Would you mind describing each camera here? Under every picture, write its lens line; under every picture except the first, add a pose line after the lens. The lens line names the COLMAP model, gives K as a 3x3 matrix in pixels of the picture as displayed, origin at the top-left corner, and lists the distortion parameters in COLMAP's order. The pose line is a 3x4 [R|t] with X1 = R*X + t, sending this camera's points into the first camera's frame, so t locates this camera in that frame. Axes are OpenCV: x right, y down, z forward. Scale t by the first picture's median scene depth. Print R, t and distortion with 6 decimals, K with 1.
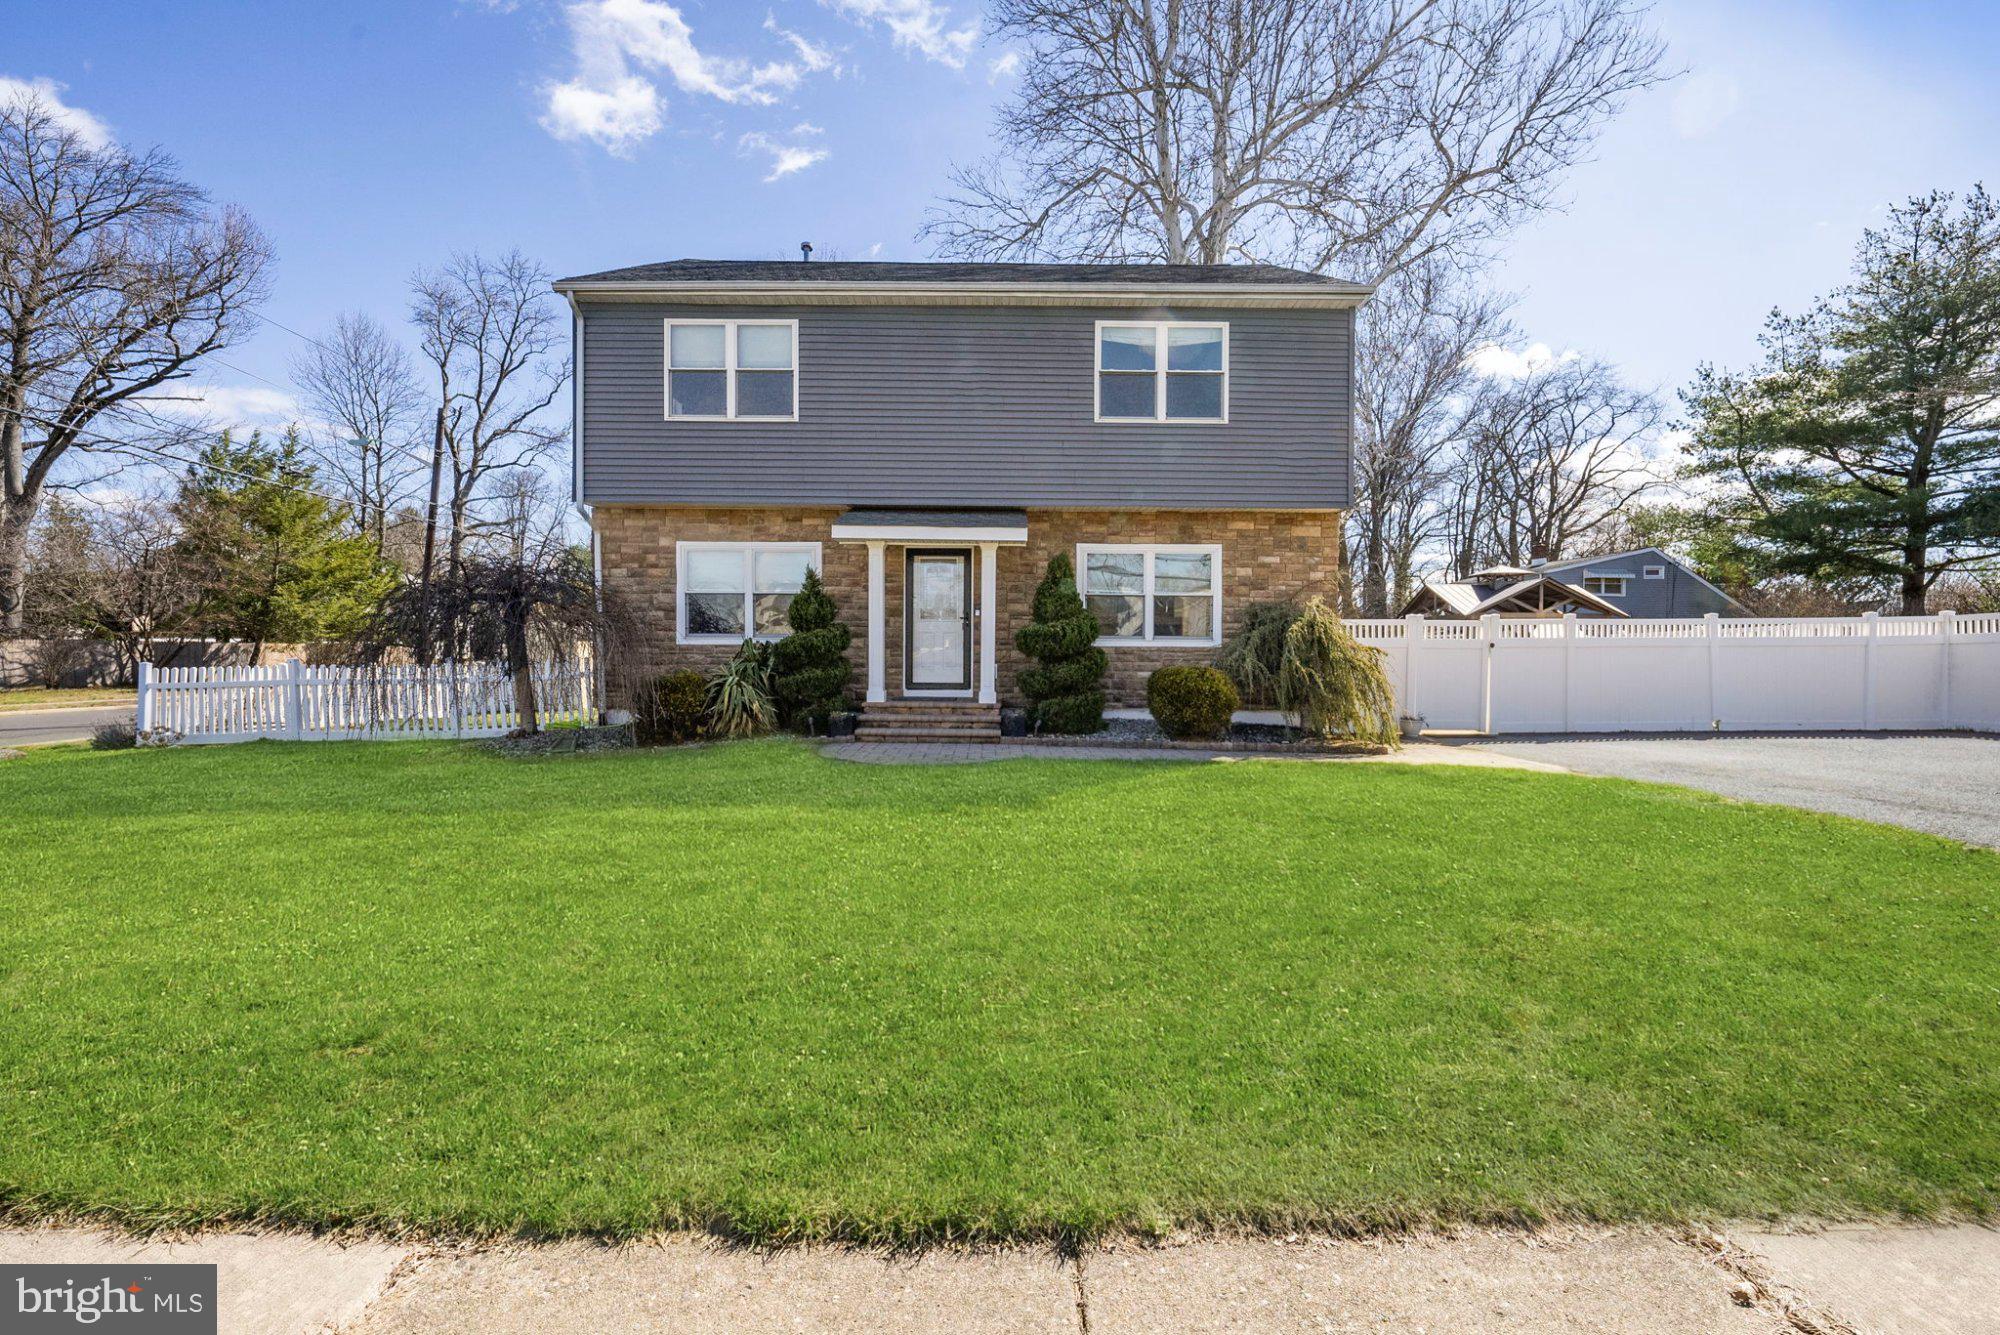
lens RADIAL K [[835.7, 0, 1022.4], [0, 835.7, 667.7], [0, 0, 1]] dist [-0.001542, -0.000038]
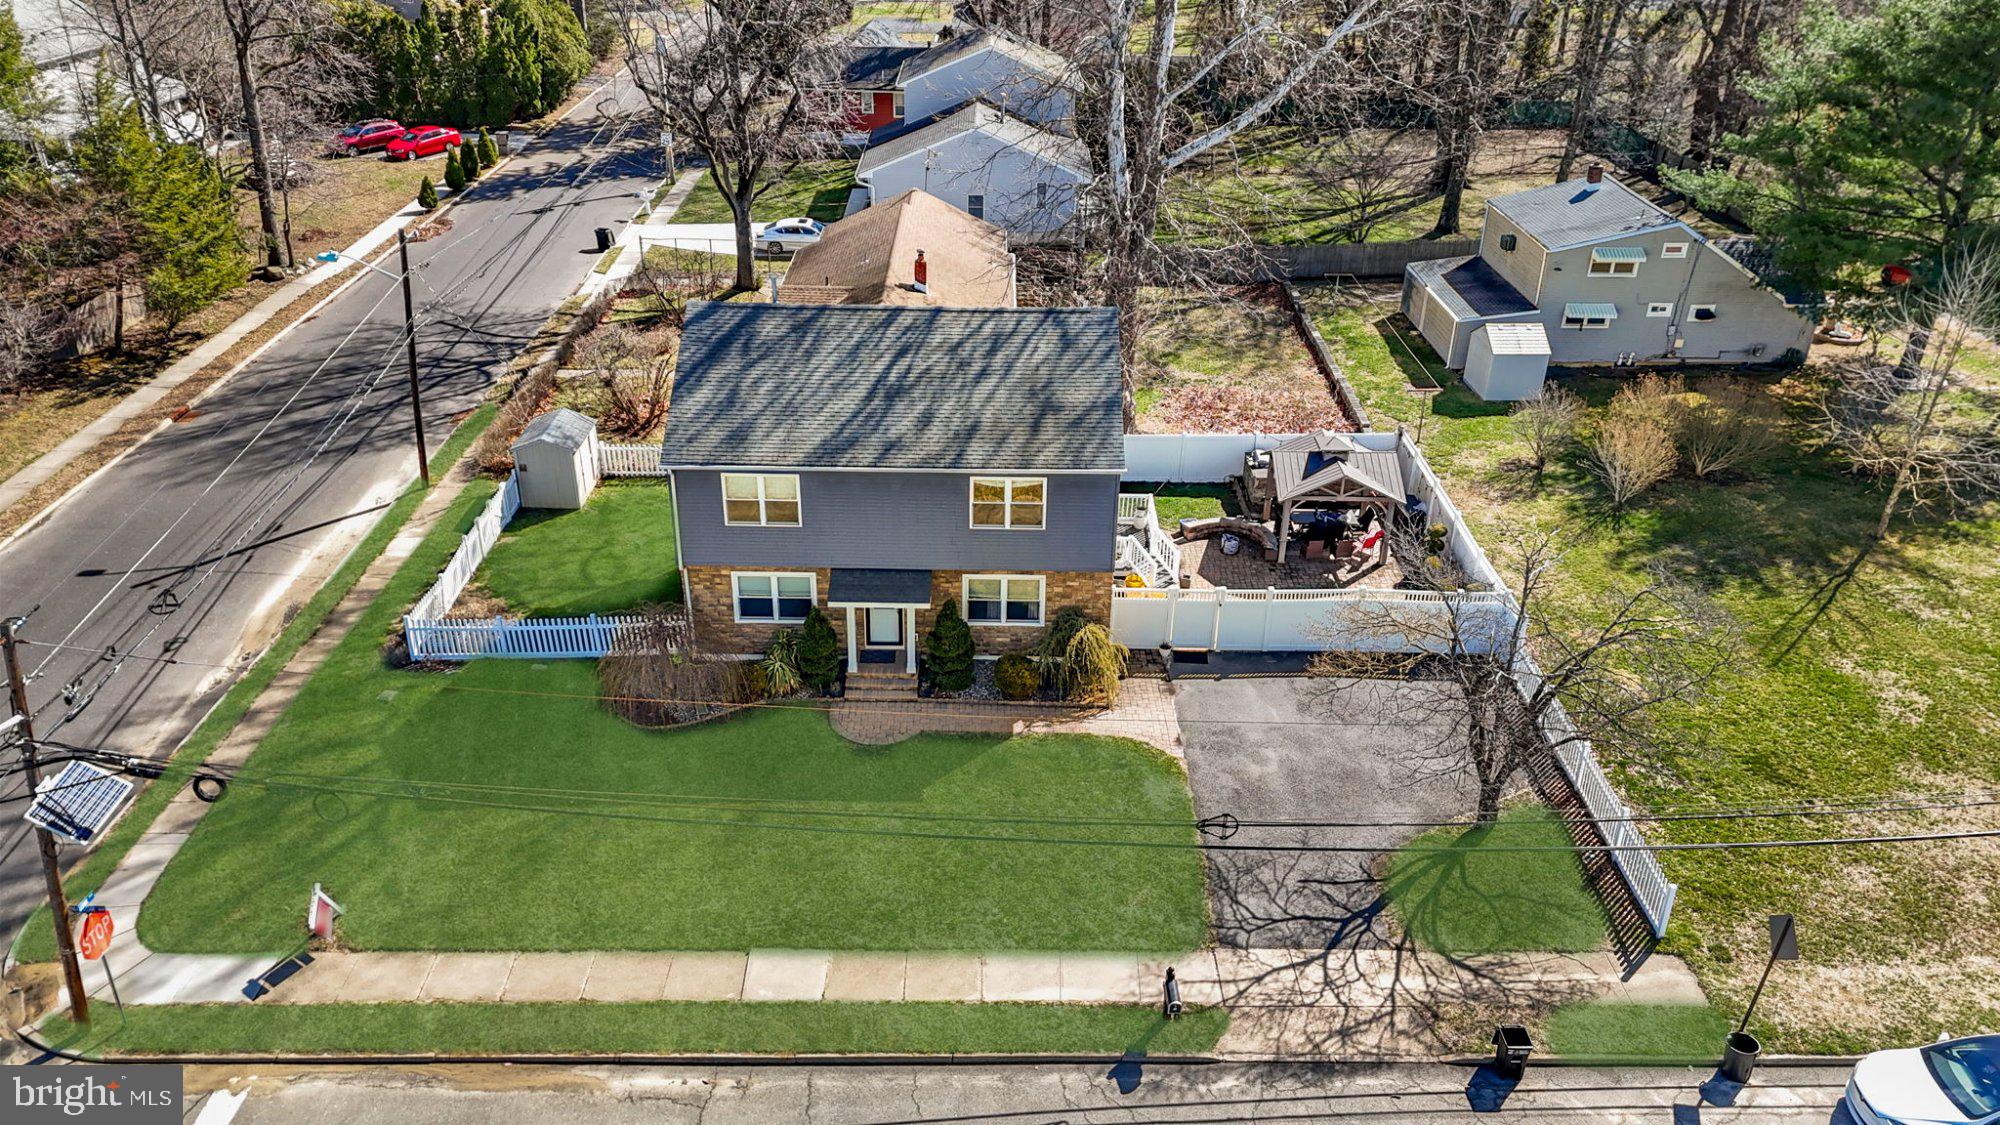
lens RADIAL K [[1468.3, 0, 1001.3], [0, 1468.3, 560.6], [0, 0, 1]] dist [0.090382, -0.000684]
pose [[0.999766, 0.013131, -0.017205, 0.200406], [-0.003935, 0.891973, 0.452072, -1.565301], [0.021282, -0.451898, 0.891816, -1.718537]]
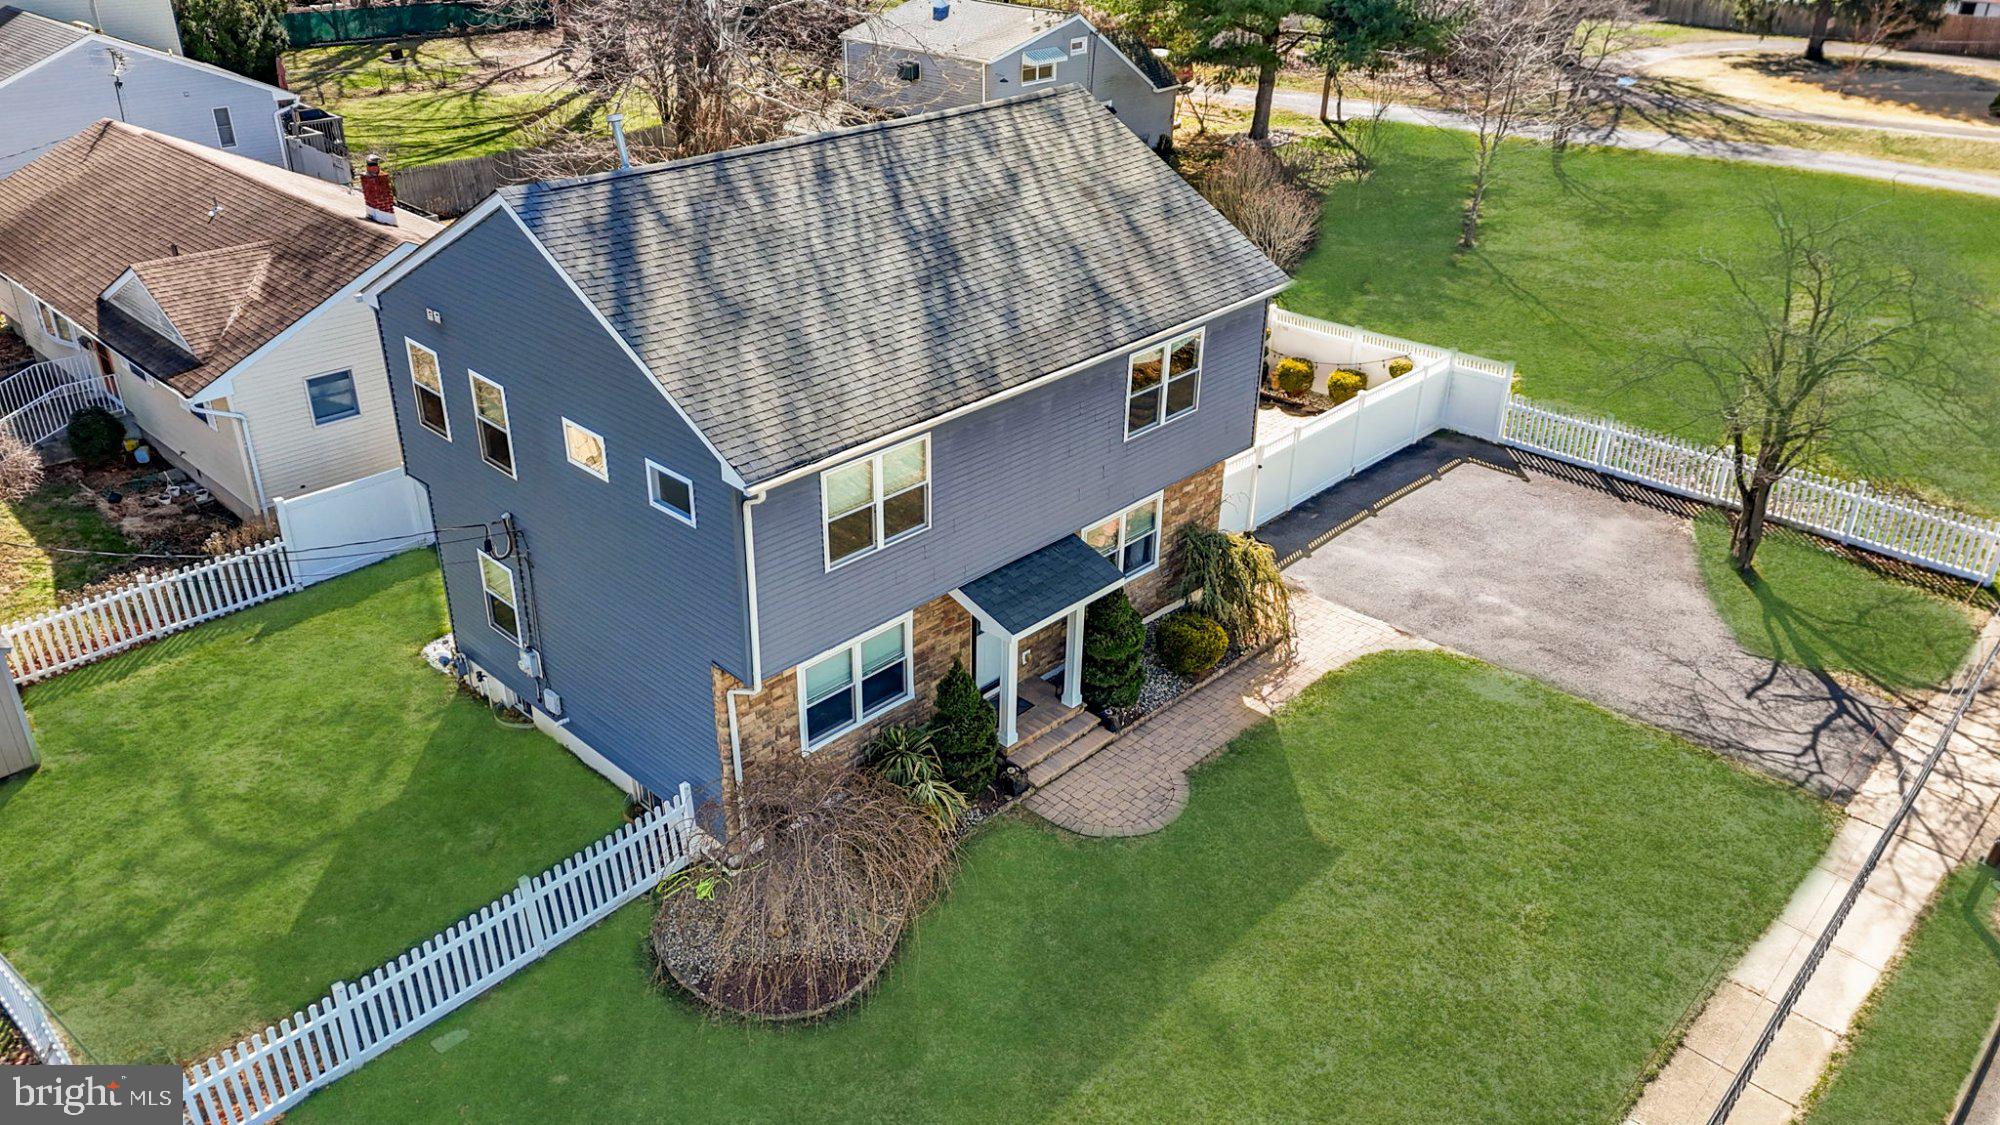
lens RADIAL K [[1468.3, 0, 1001.3], [0, 1468.3, 560.6], [0, 0, 1]] dist [0.090382, -0.000684]
pose [[0.696138, -0.329970, 0.637582, -1.254546], [-0.001923, 0.887252, 0.461282, -1.003354], [-0.717905, -0.322342, 0.617015, -0.123671]]
